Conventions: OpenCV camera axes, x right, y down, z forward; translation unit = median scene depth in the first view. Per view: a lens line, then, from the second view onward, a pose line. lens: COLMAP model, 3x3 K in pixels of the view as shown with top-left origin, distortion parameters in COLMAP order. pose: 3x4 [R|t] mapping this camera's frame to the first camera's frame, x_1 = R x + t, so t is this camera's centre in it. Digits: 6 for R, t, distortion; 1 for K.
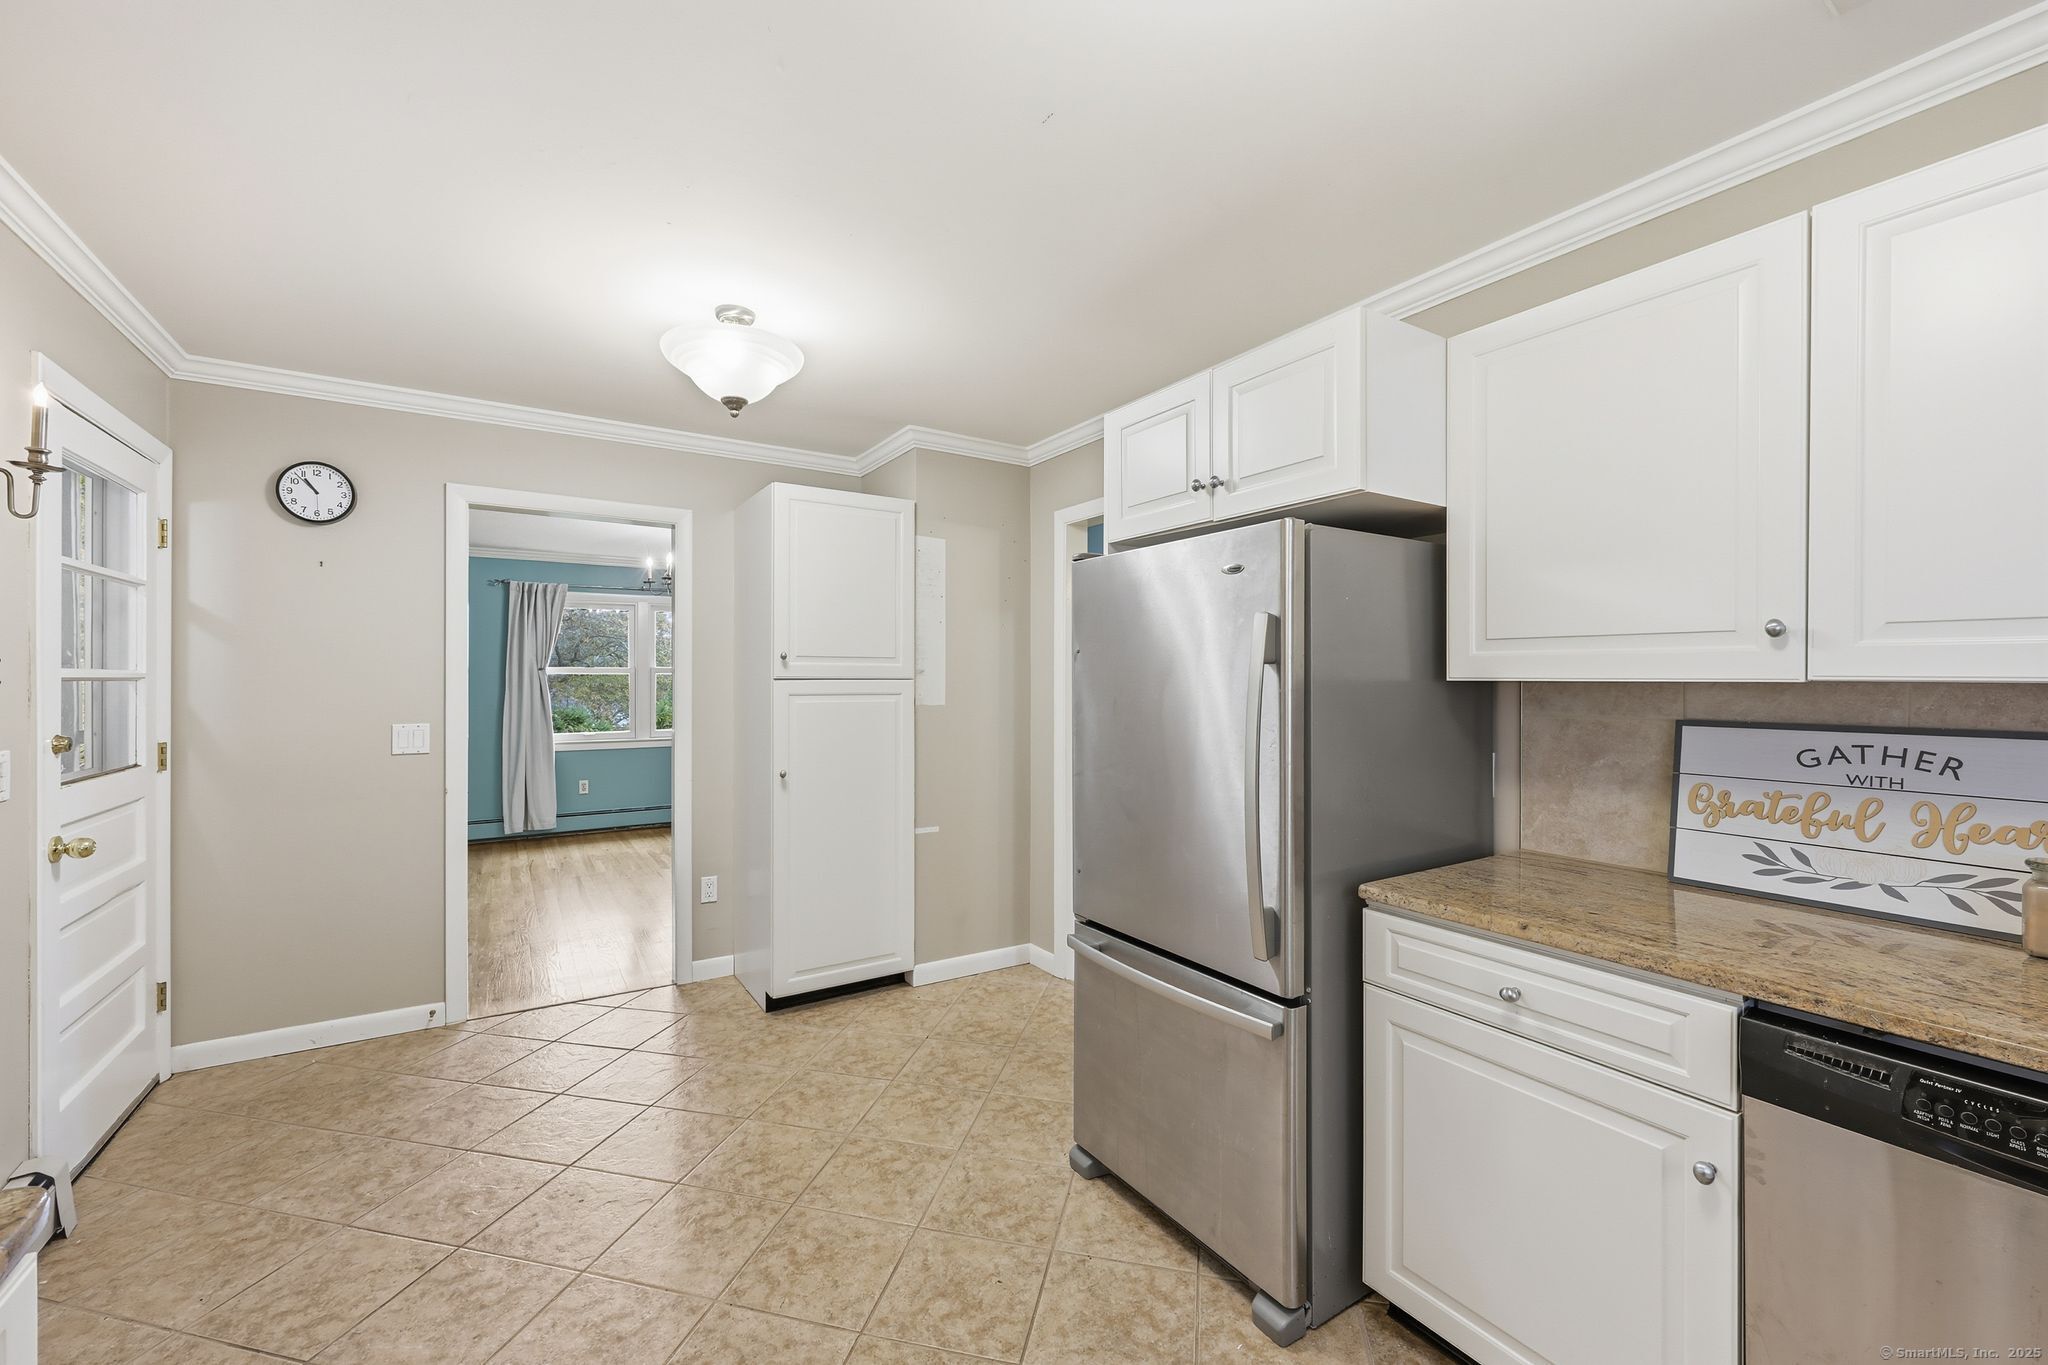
lens RADIAL K [[828.2, 0, 1012.4], [0, 828.2, 677.0], [0, 0, 1]] dist [-0.002336, 0.000137]
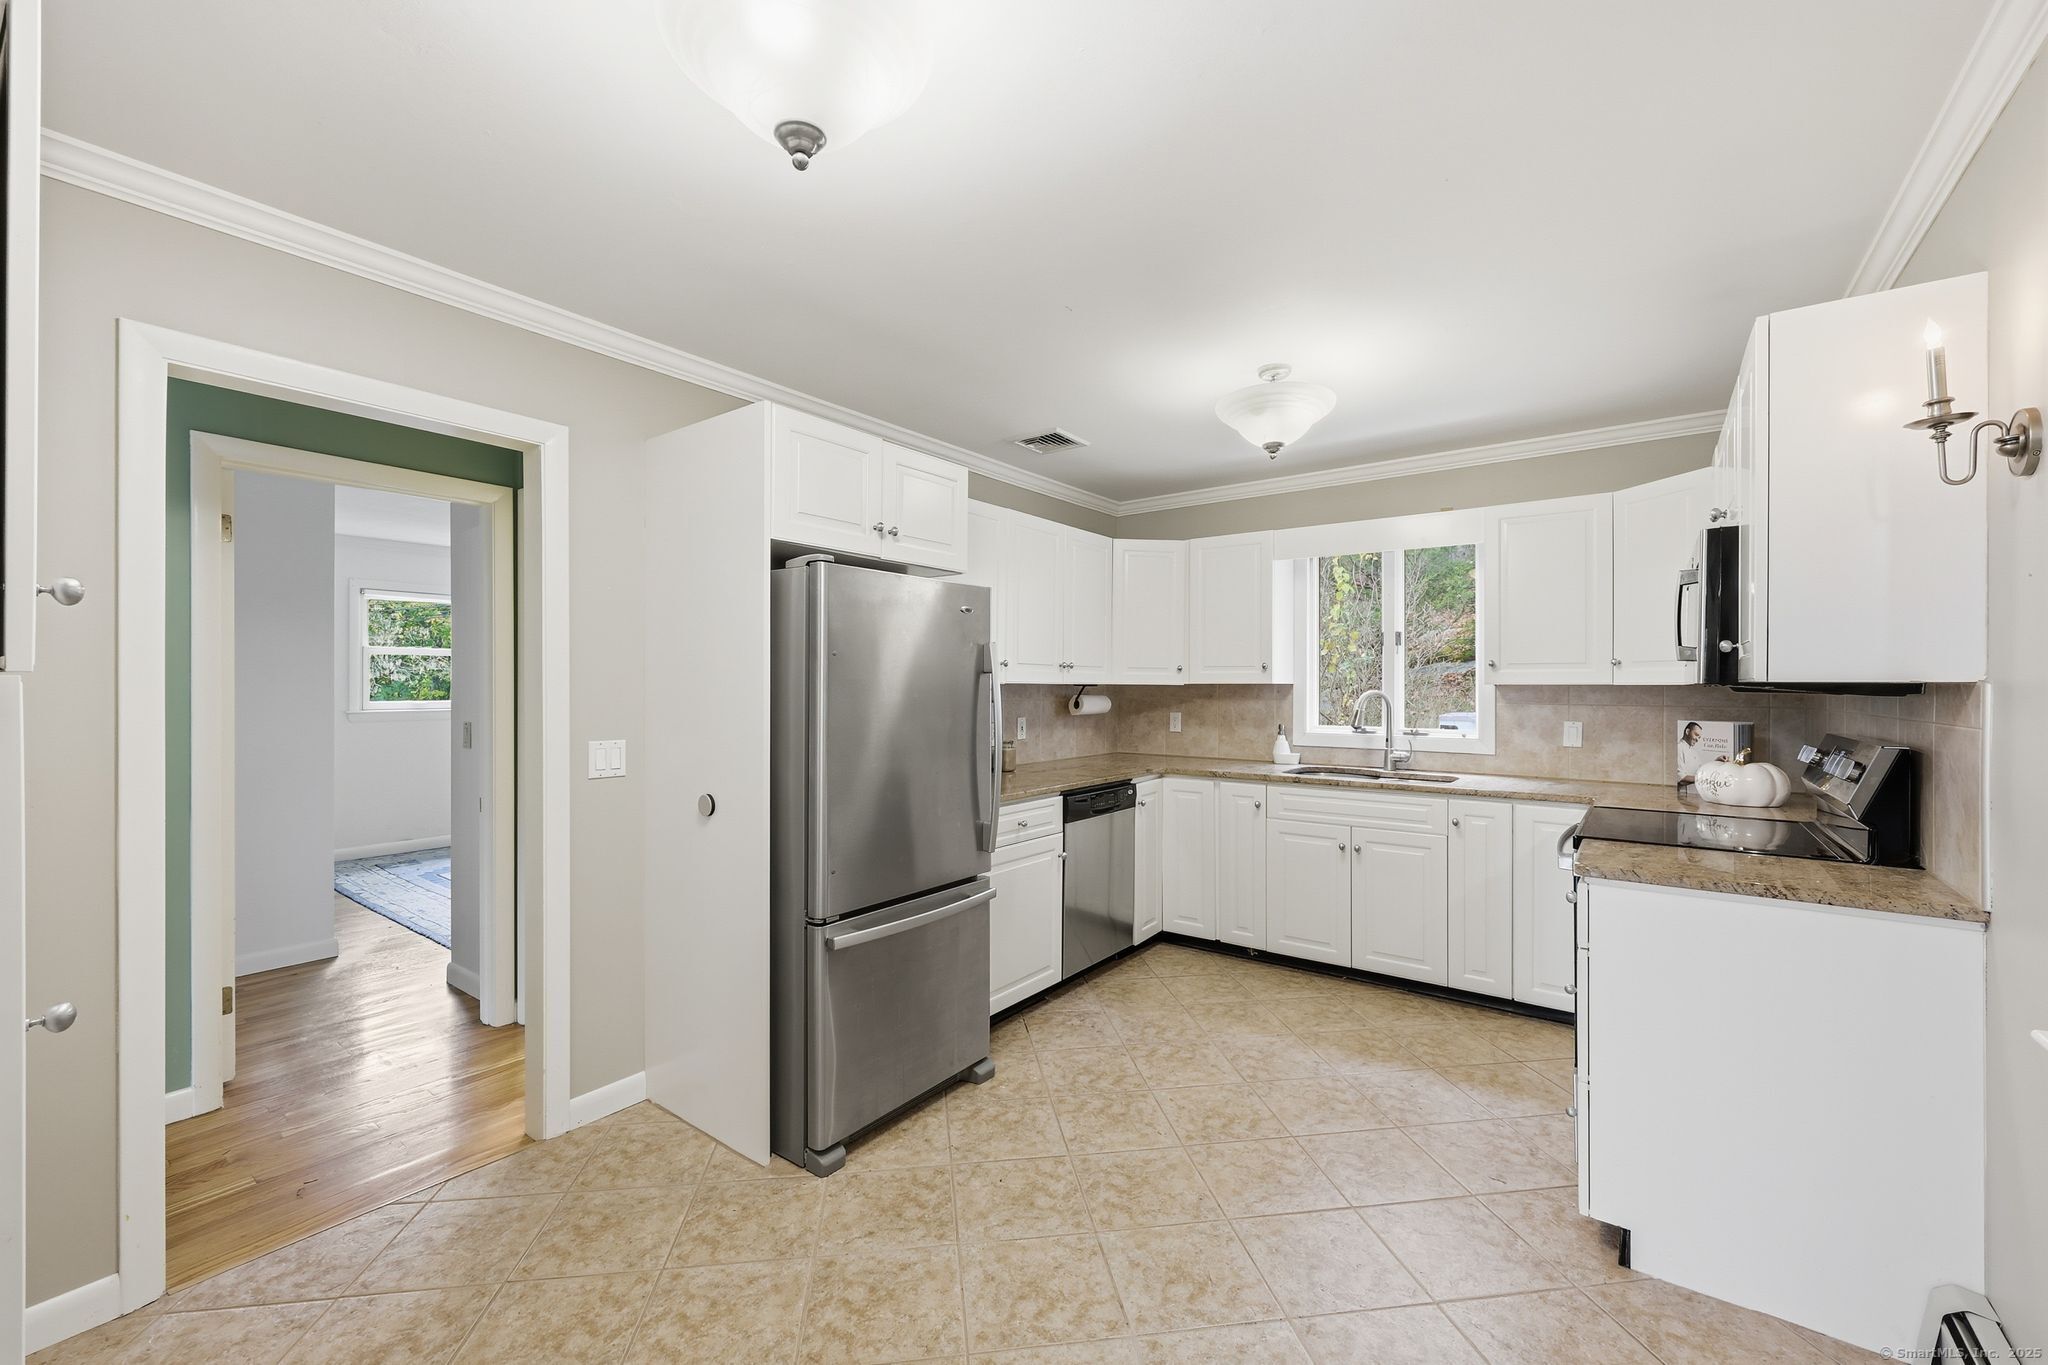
lens RADIAL K [[828.2, 0, 1027.2], [0, 828.2, 684.8], [0, 0, 1]] dist [-0.002336, 0.000137]
pose [[-0.366791, -0.001201, 0.930303, -1.242589], [-0.002938, 0.999996, 0.000132, 0.006553], [-0.930299, -0.002685, -0.366793, 1.517873]]
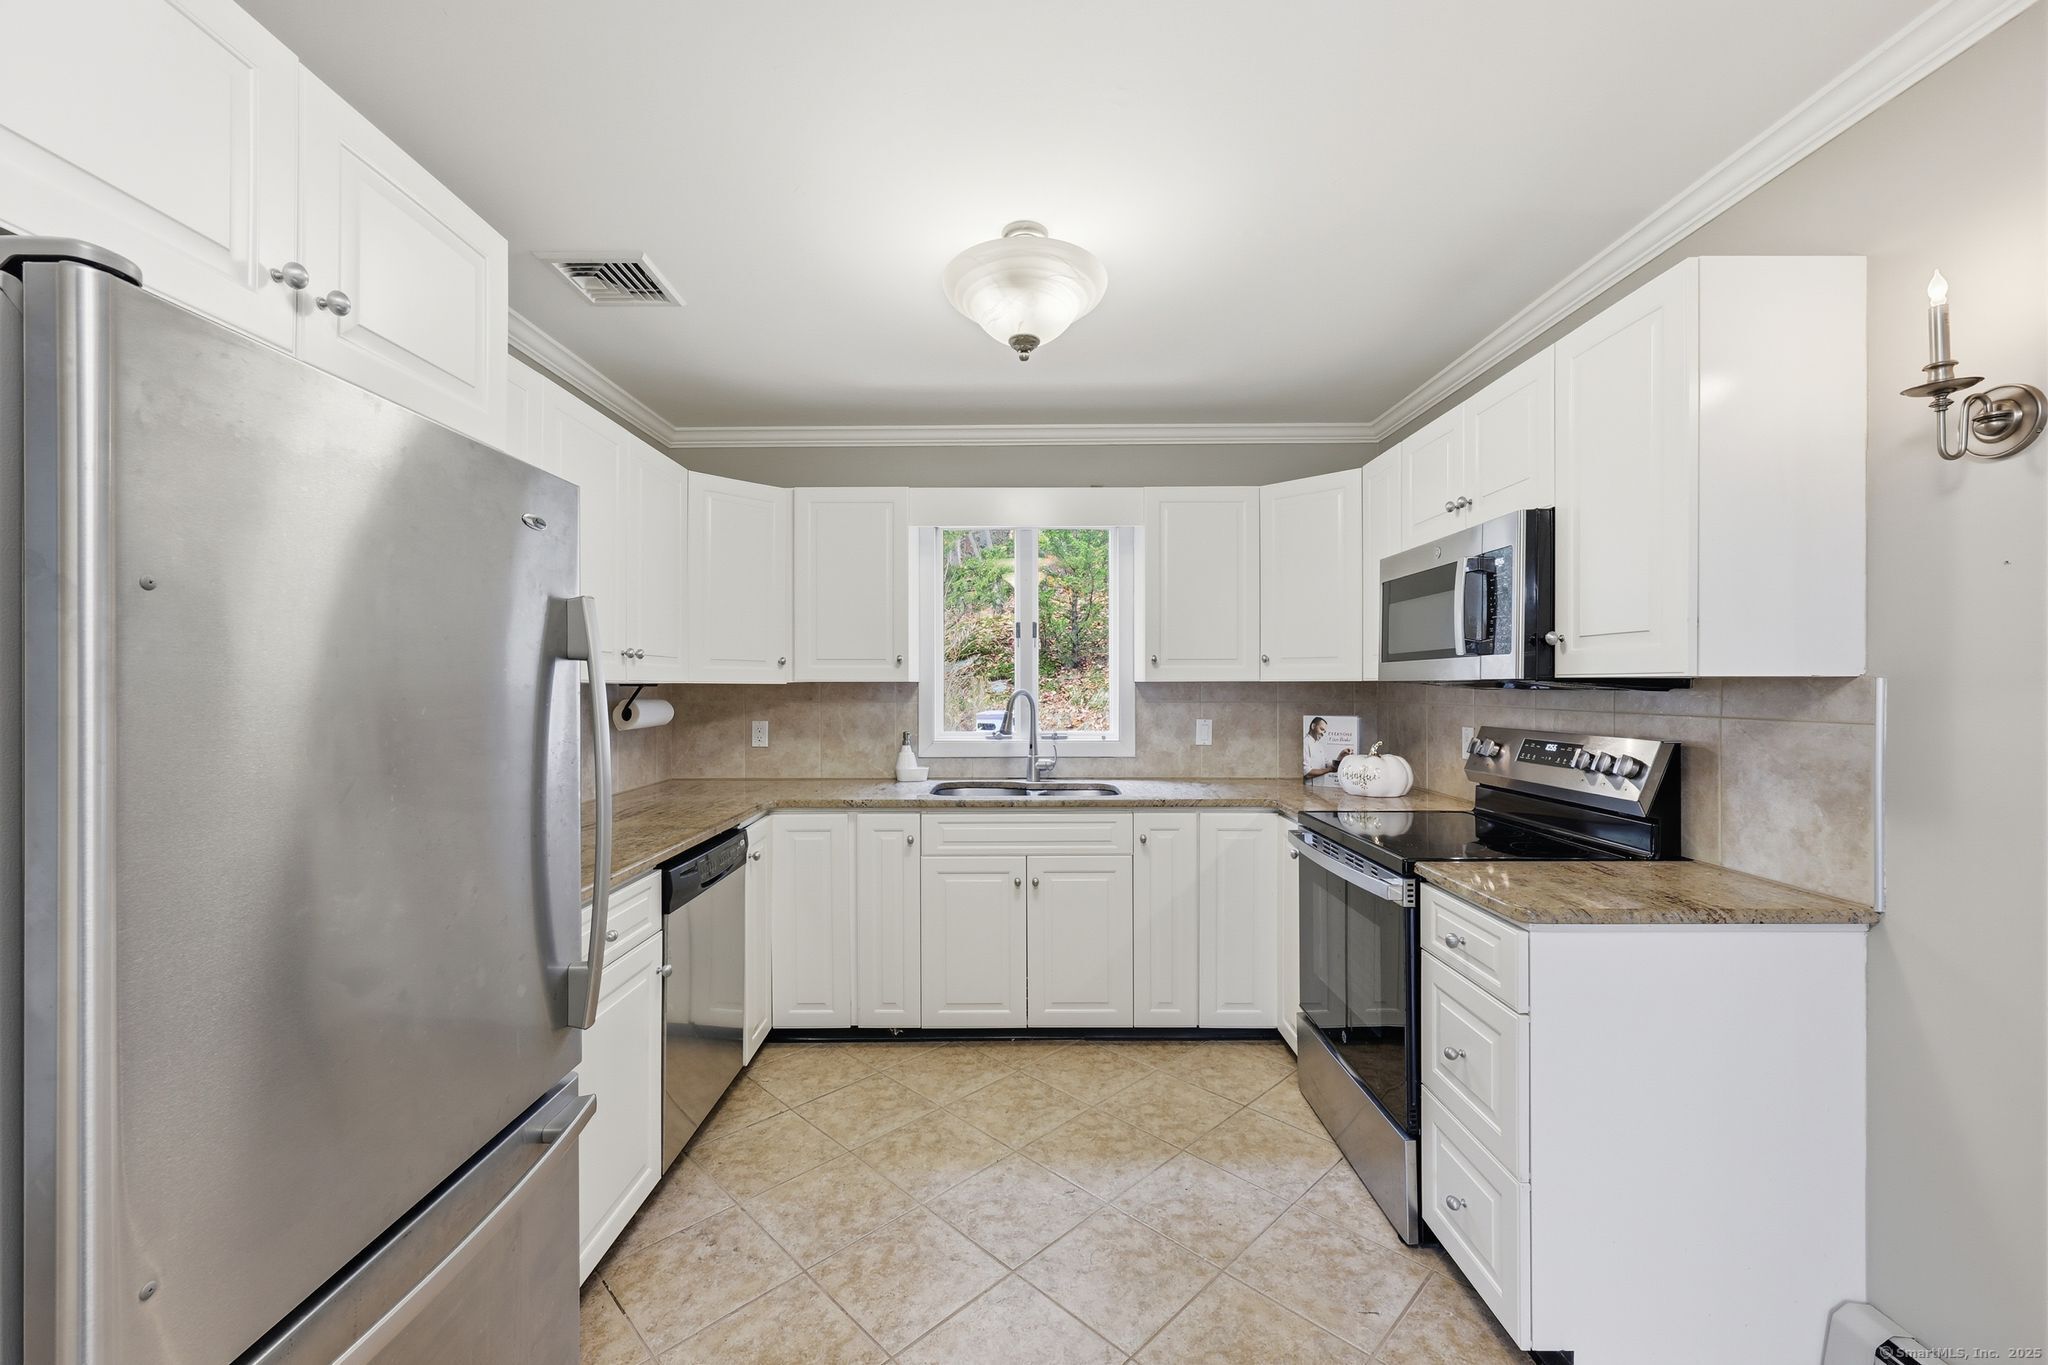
lens RADIAL K [[828.2, 0, 1030.3], [0, 828.2, 686.8], [0, 0, 1]] dist [-0.002336, 0.000137]
pose [[-0.848155, -0.000483, 0.529749, -0.490627], [0.001848, 0.999991, 0.003871, 0.006458], [-0.529746, 0.004262, -0.848146, 1.433594]]
